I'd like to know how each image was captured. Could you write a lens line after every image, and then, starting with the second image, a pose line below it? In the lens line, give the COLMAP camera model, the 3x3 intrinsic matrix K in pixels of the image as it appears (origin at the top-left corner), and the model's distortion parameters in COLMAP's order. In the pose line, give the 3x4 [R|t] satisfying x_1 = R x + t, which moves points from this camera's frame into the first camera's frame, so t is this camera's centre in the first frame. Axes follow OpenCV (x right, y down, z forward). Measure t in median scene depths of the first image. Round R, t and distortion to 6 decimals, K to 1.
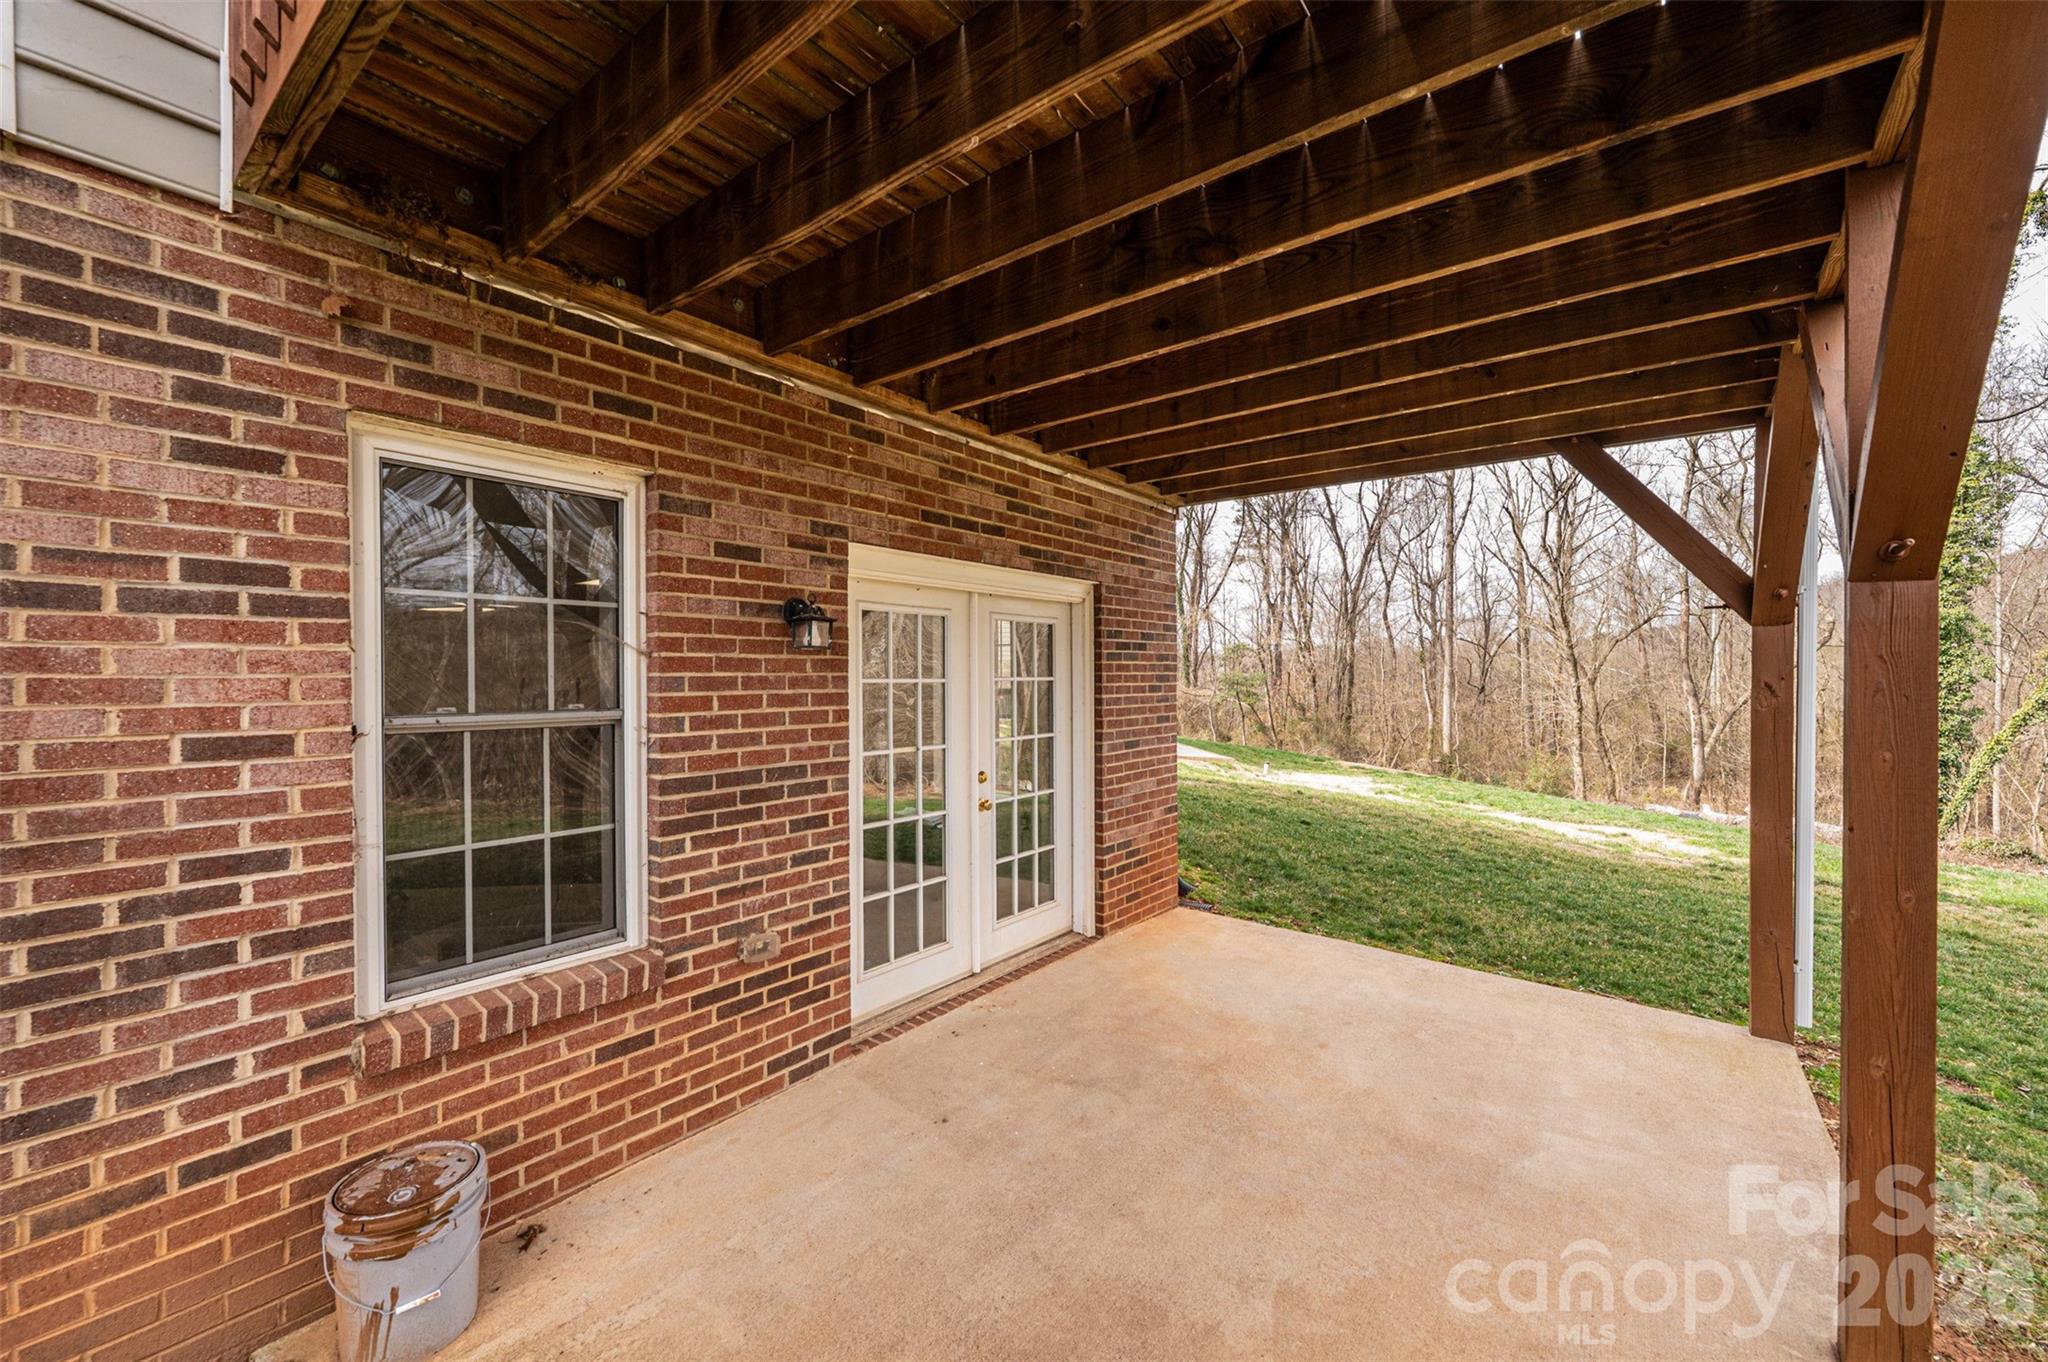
lens RADIAL K [[821.4, 0, 1024.0], [0, 821.4, 681.0], [0, 0, 1]] dist [0.001477, 0.000148]
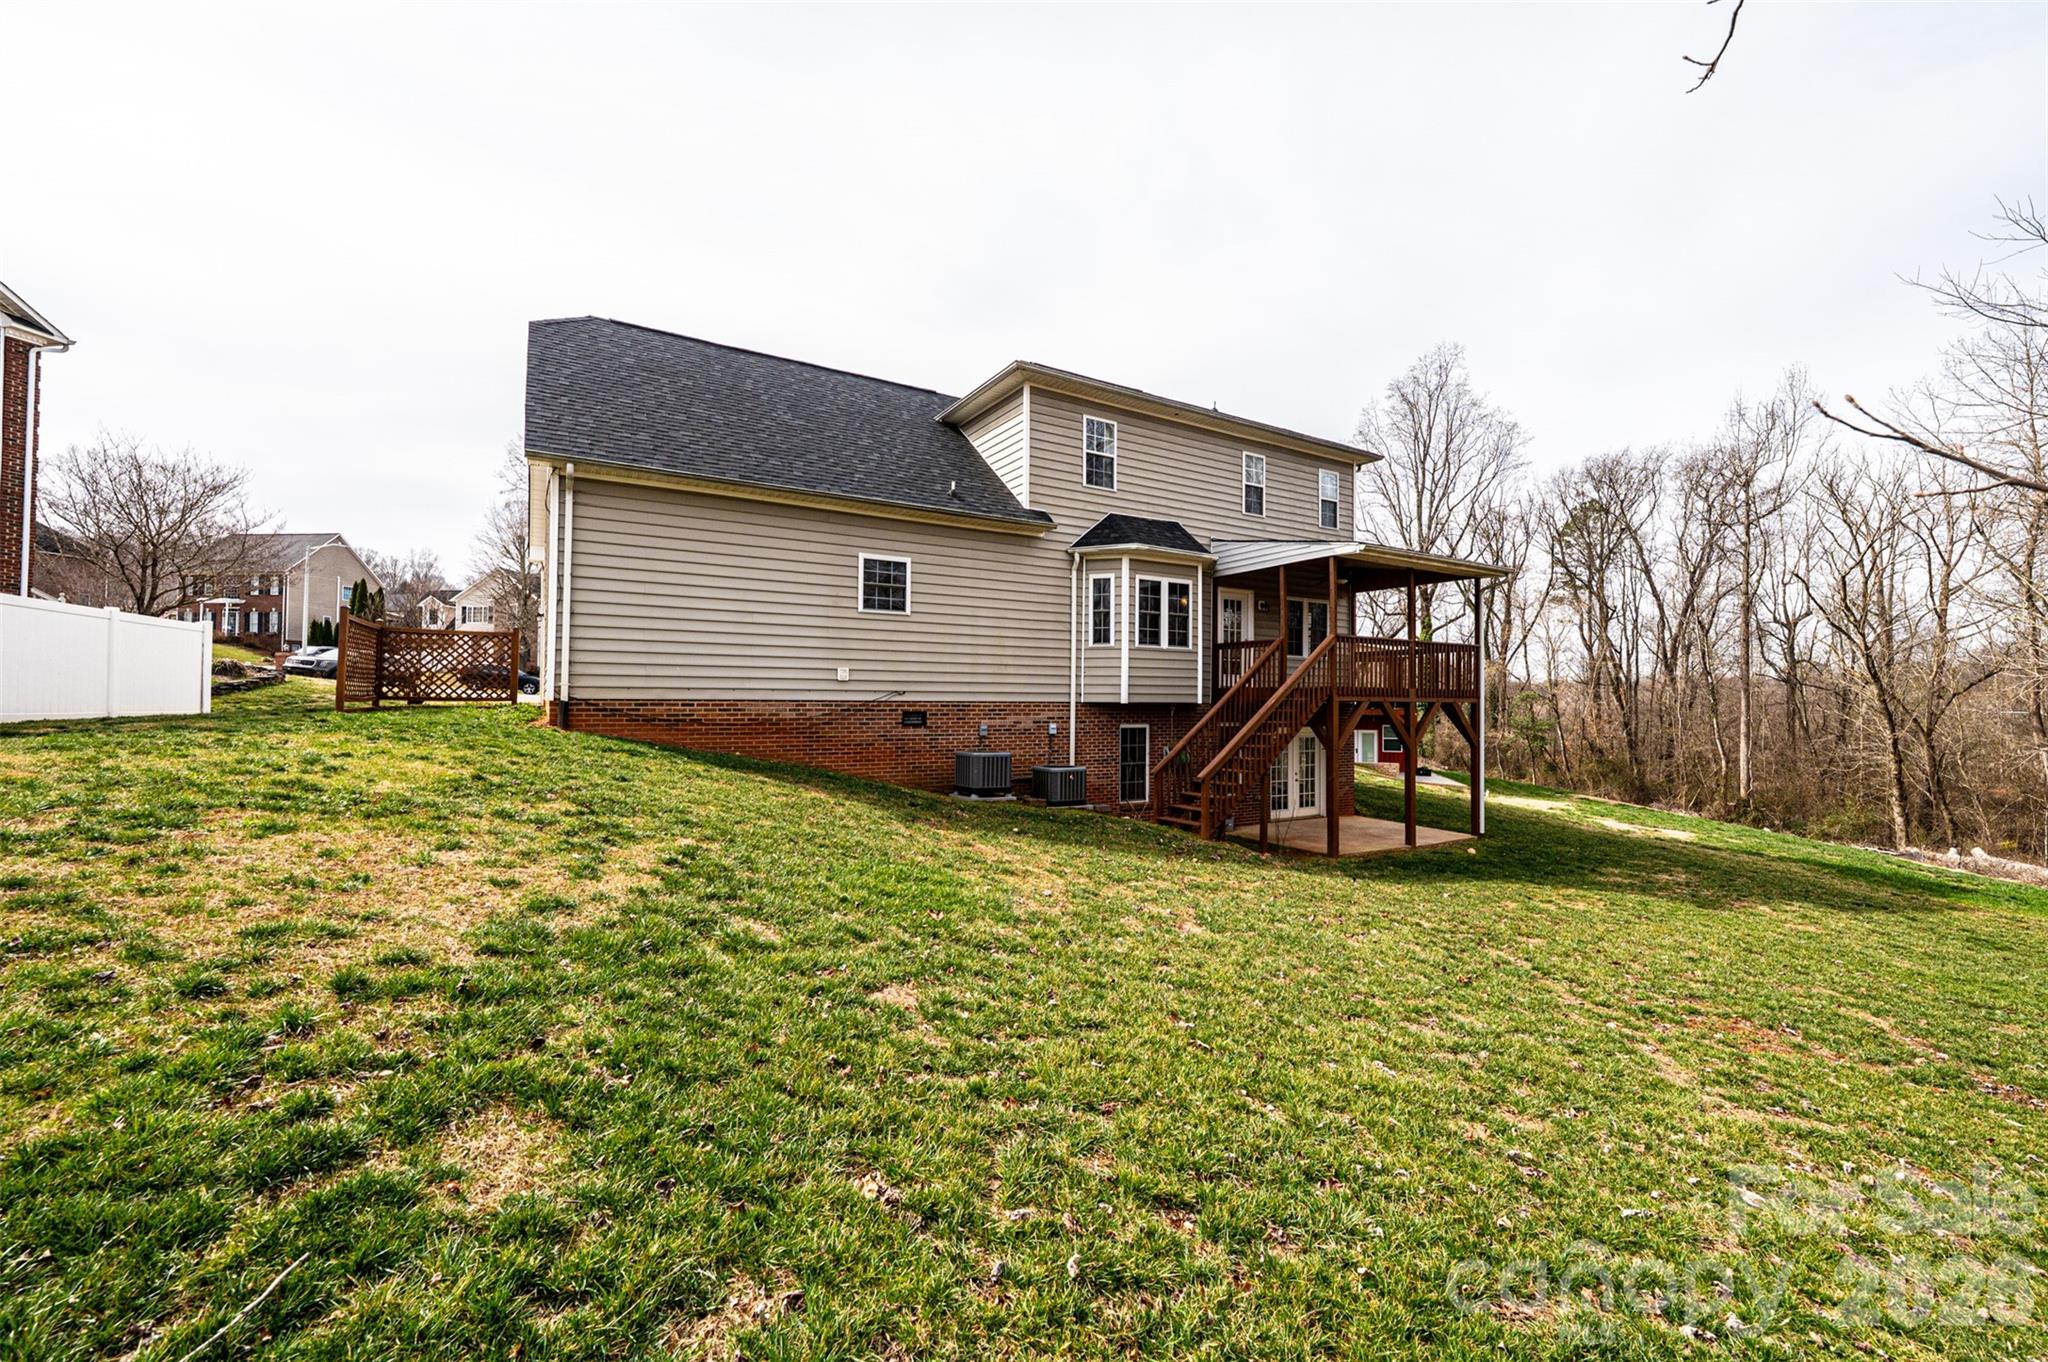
lens RADIAL K [[817.2, 0, 1024.0], [0, 817.2, 681.0], [0, 0, 1]] dist [-0.000157, 0.000060]
pose [[0.932900, 0.001740, -0.360132, 0.015678], [-0.012423, 0.999549, -0.027352, -0.023336], [0.359922, 0.029991, 0.932500, -0.344026]]
